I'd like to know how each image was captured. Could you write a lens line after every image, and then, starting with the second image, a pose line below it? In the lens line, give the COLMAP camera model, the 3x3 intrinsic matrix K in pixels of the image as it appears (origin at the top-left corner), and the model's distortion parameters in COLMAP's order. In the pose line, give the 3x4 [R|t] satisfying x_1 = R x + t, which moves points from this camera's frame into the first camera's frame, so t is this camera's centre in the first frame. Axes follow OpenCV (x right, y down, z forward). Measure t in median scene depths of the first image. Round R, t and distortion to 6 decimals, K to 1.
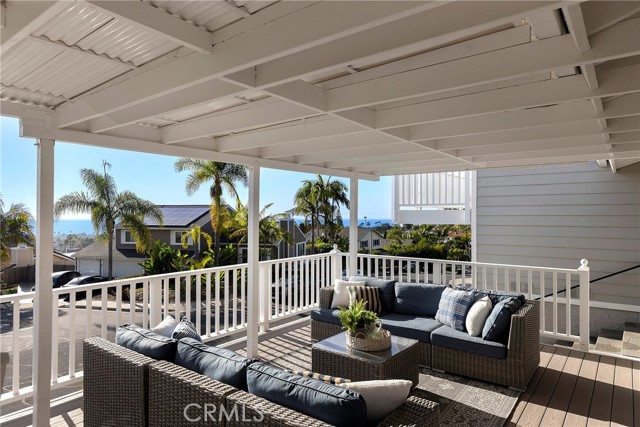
lens RADIAL K [[406.9, 0, 322.0], [0, 406.9, 211.8], [0, 0, 1]] dist [0.008304, 0.005924]
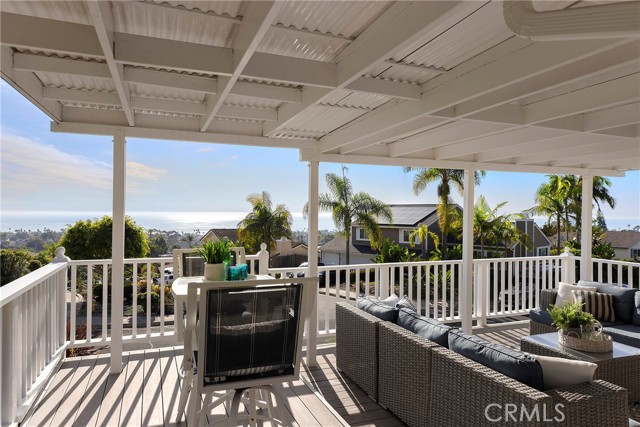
lens RADIAL K [[427.2, 0, 323.9], [0, 427.2, 211.9], [0, 0, 1]] dist [0.019697, 0.003814]
pose [[0.861615, 0.003295, -0.507551, 0.065832], [-0.002238, 0.999994, 0.002694, -0.001640], [0.507557, -0.001185, 0.861617, -0.151241]]
